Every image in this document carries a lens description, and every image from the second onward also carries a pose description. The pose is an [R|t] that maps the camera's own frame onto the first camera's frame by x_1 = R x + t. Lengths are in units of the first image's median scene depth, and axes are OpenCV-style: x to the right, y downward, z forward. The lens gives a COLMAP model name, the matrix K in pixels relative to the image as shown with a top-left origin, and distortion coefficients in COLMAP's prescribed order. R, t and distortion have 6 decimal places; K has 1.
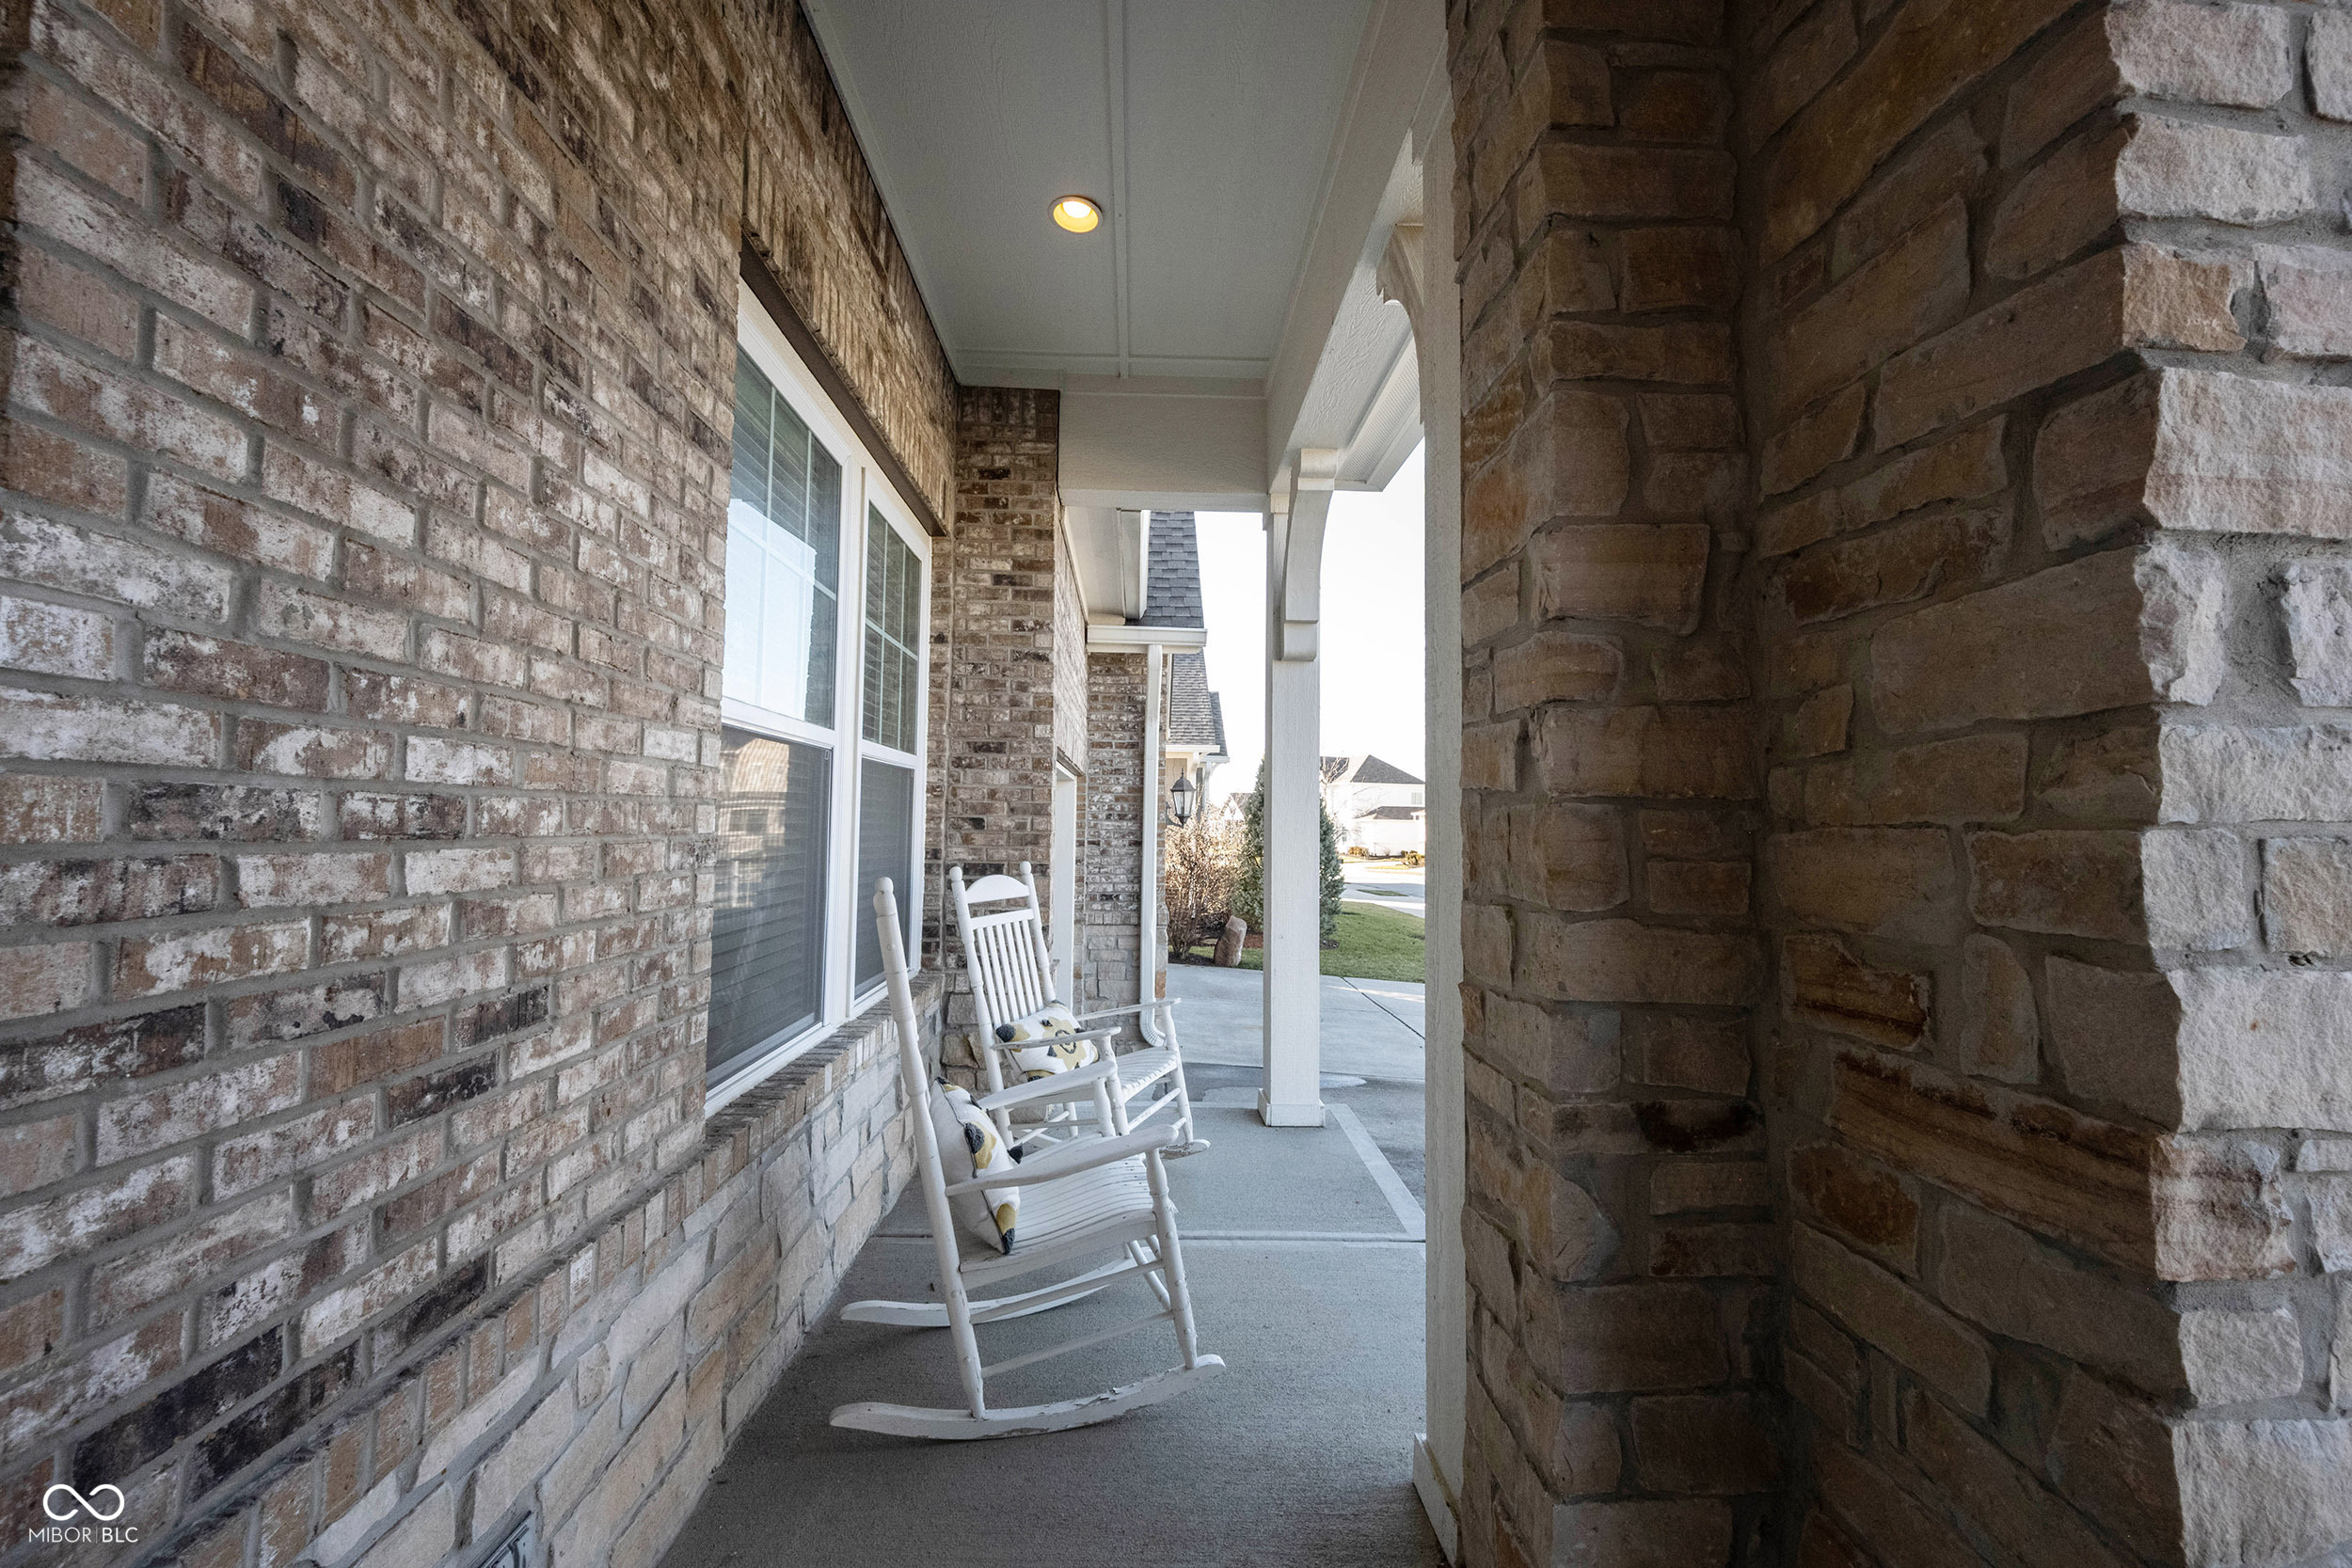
lens RADIAL K [[924.6, 0, 1177.4], [0, 924.6, 779.8], [0, 0, 1]] dist [0.000502, -0.000307]
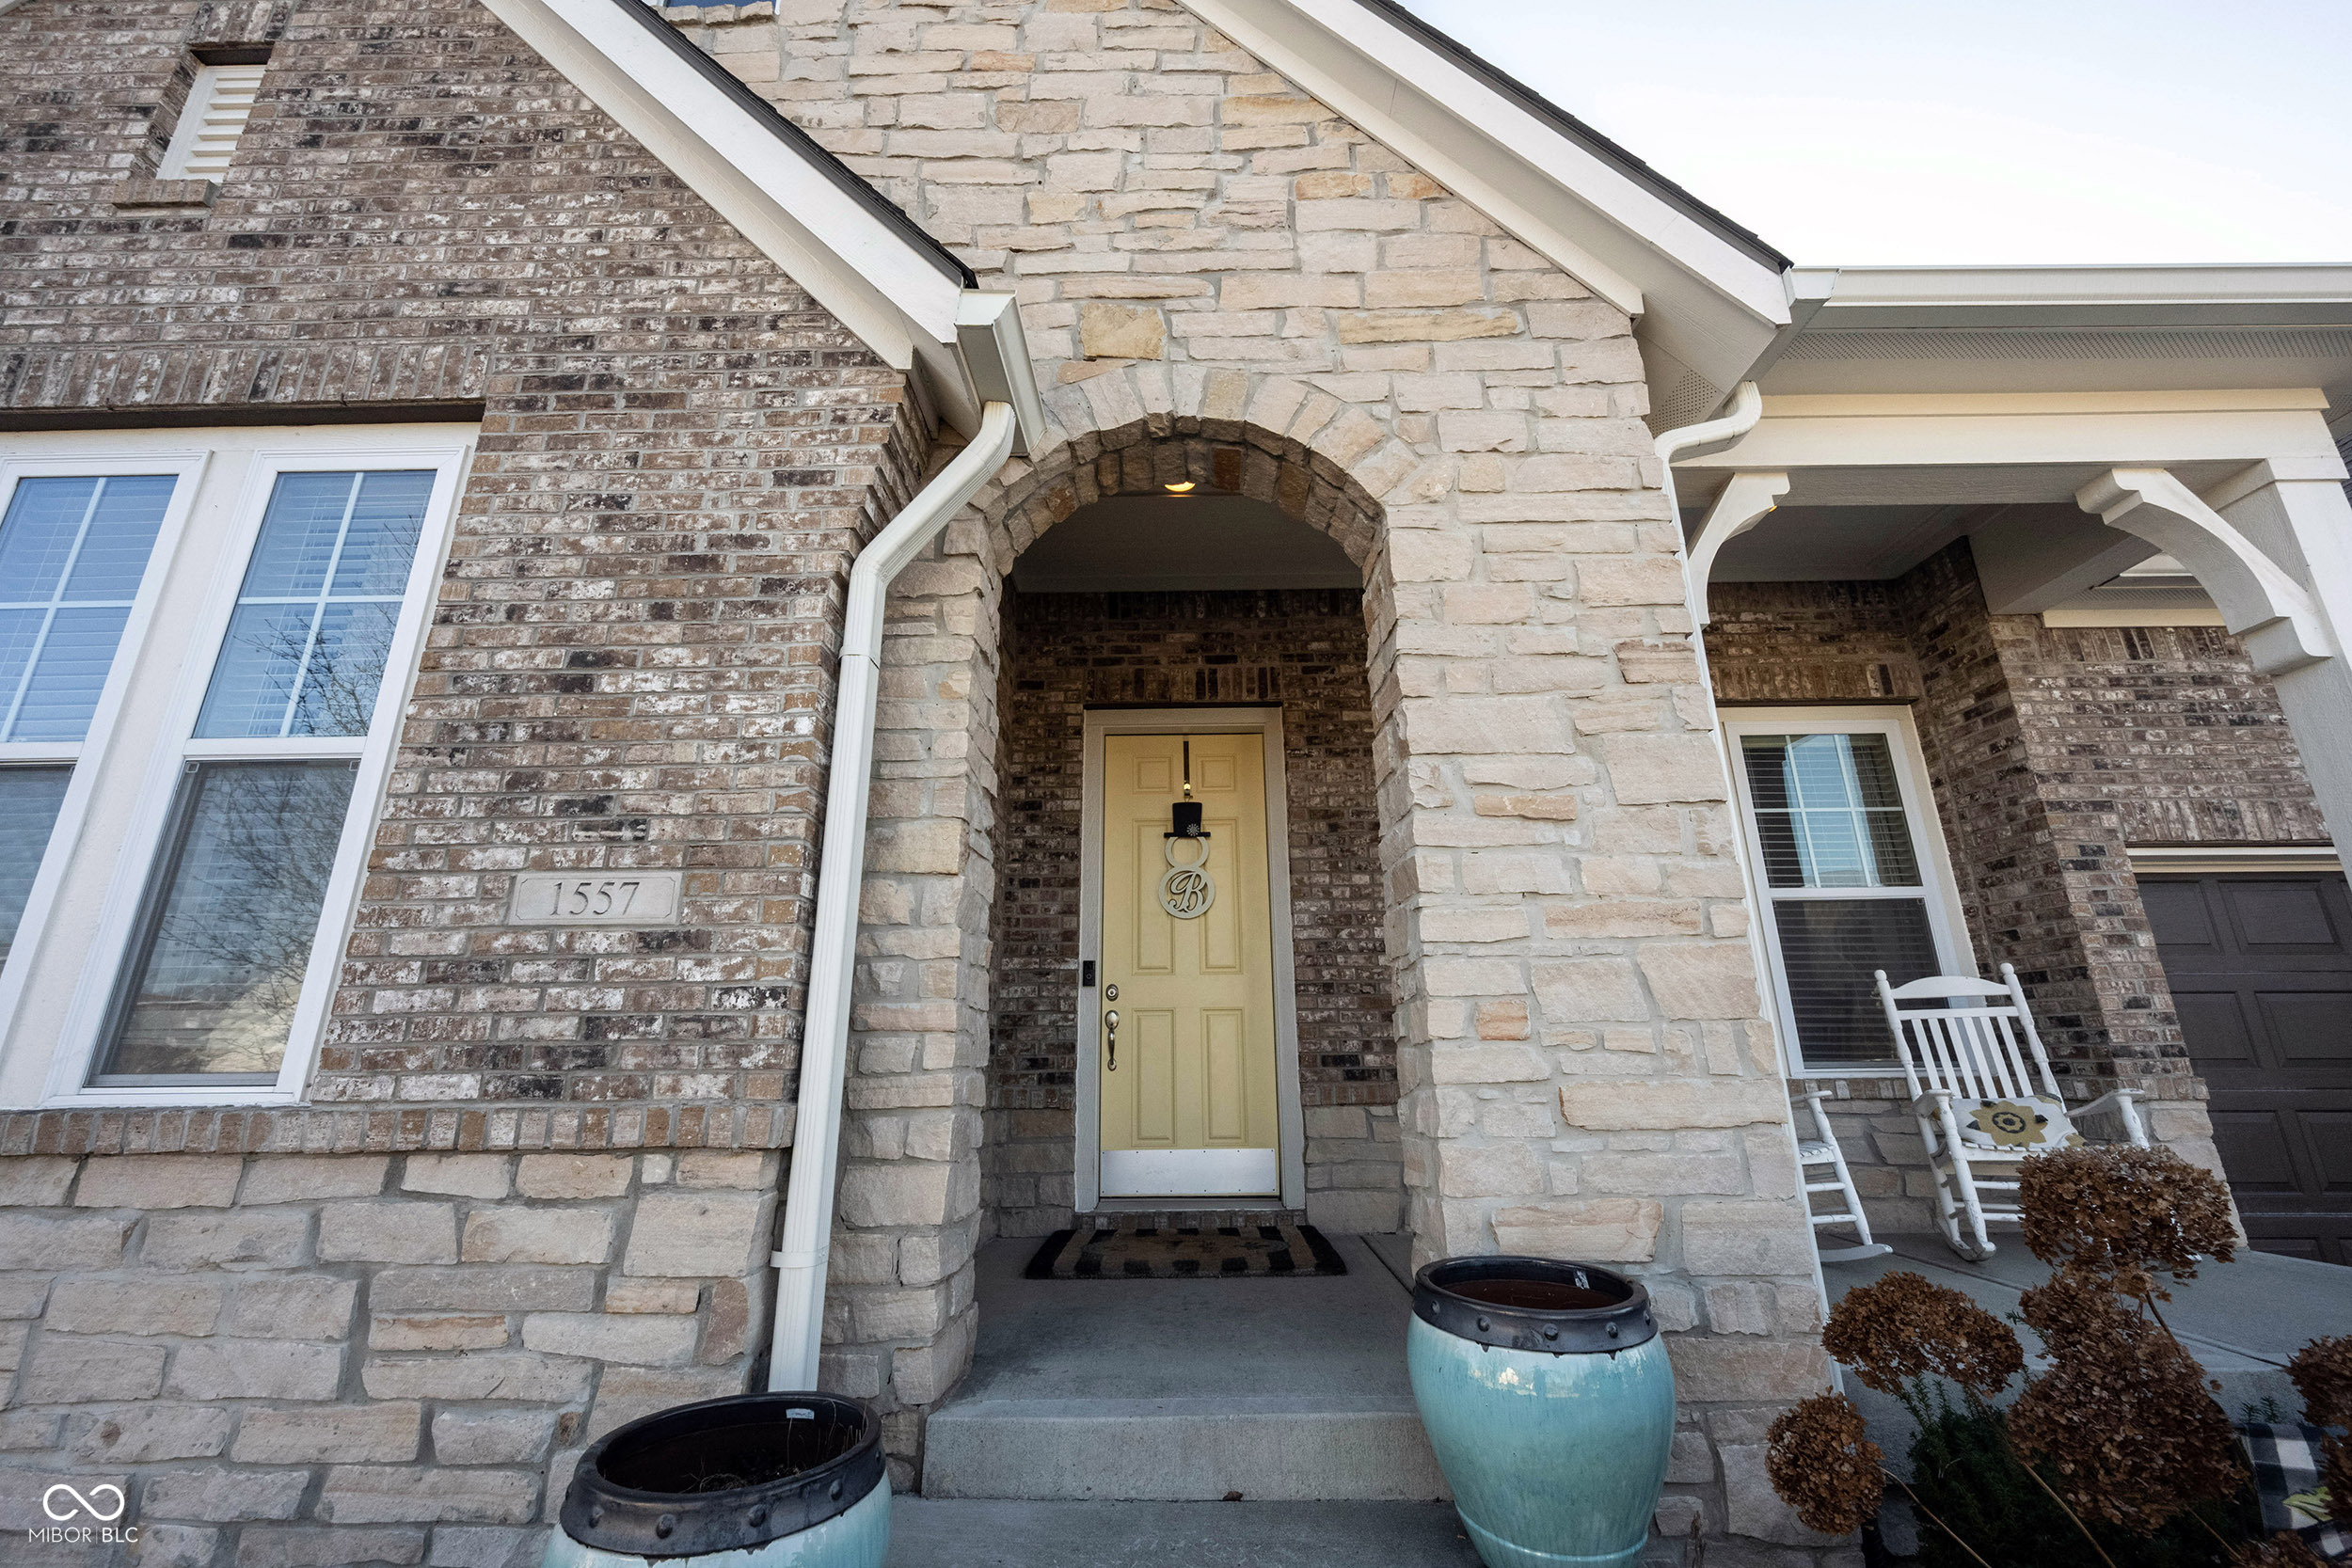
lens RADIAL K [[924.6, 0, 1176.9], [0, 924.6, 784.2], [0, 0, 1]] dist [0.000502, -0.000307]
pose [[-0.052938, -0.300874, -0.952194, 3.689166], [0.059243, 0.950905, -0.303760, 0.601638], [0.996839, -0.072492, -0.032515, 0.300731]]
